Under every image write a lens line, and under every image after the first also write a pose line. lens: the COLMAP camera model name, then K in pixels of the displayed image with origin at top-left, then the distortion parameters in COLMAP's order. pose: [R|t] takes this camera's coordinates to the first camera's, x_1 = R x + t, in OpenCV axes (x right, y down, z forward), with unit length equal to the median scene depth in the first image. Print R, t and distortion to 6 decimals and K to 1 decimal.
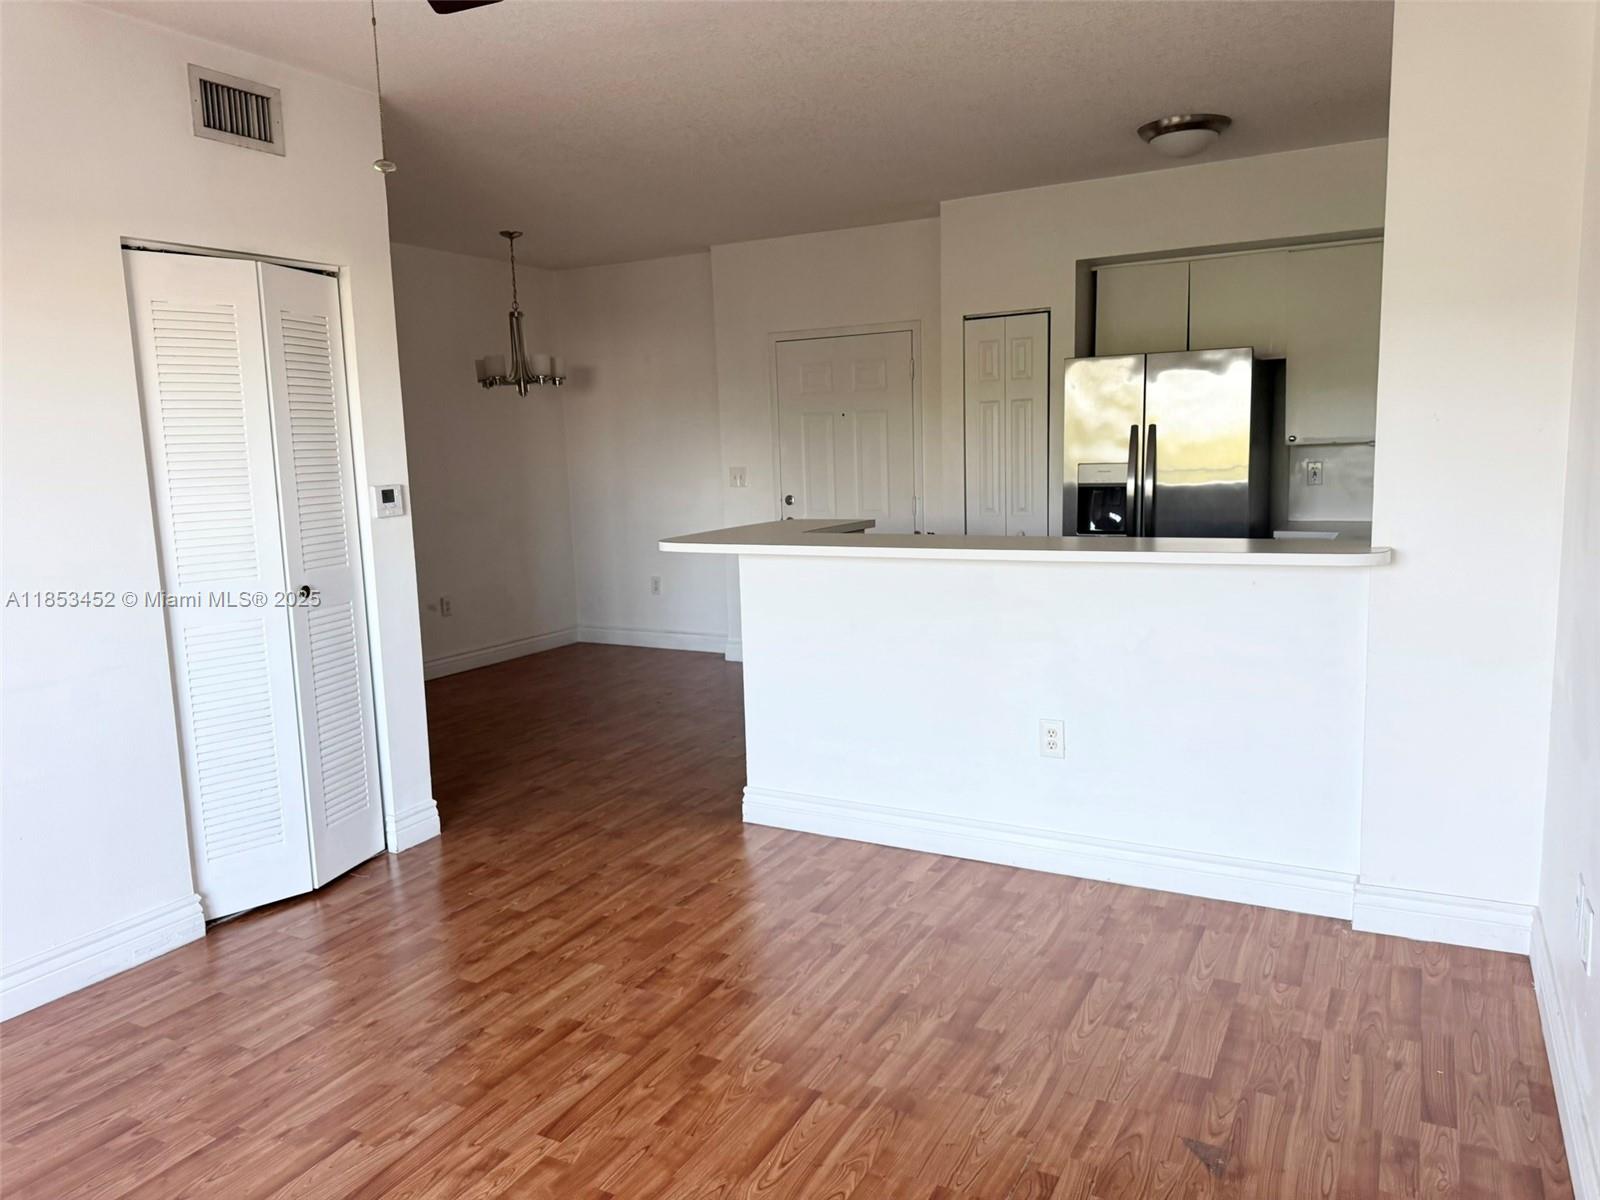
lens RADIAL K [[1130.9, 0, 796.9], [0, 1130.9, 592.4], [0, 0, 1]] dist [0.057391, -0.042107]
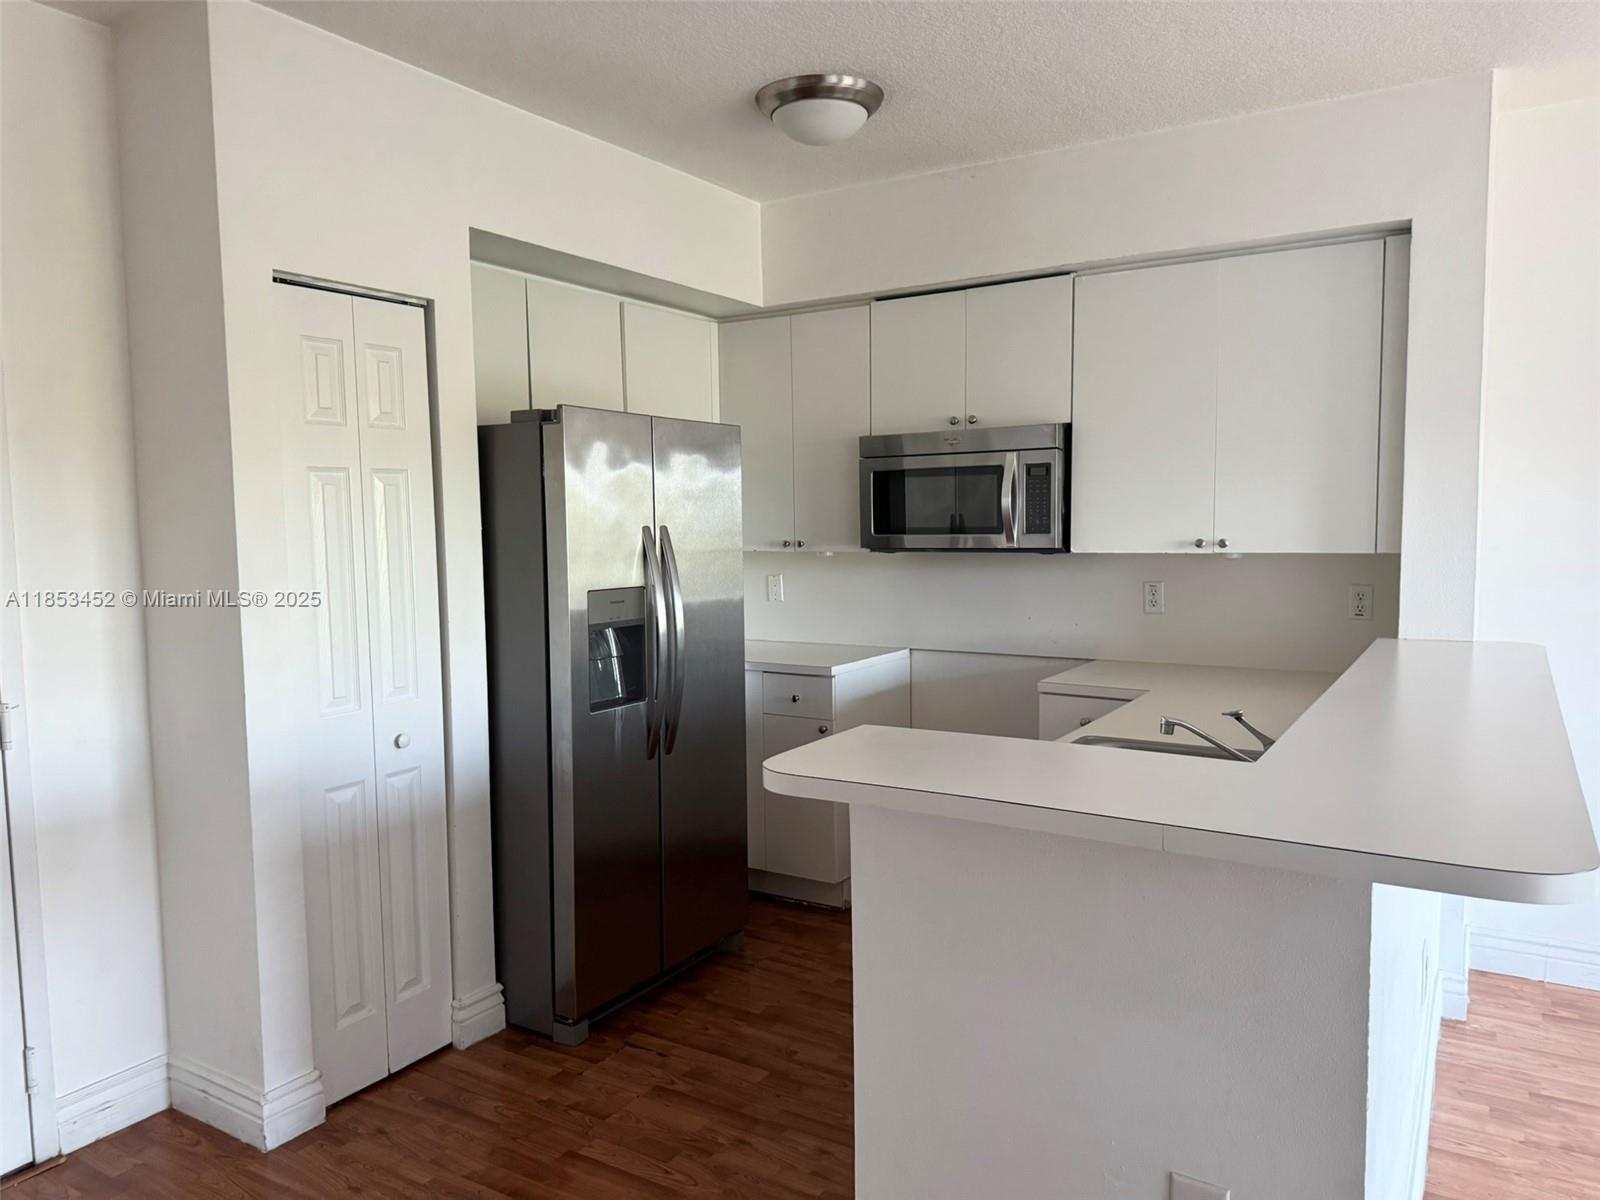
lens RADIAL K [[1130.9, 0, 804.5], [0, 1130.9, 616.5], [0, 0, 1]] dist [0.057391, -0.042107]
pose [[0.056511, -0.058603, 0.996681, -0.552626], [0.151739, 0.987183, 0.049441, -0.200426], [-0.986804, 0.148441, 0.064679, 1.528542]]
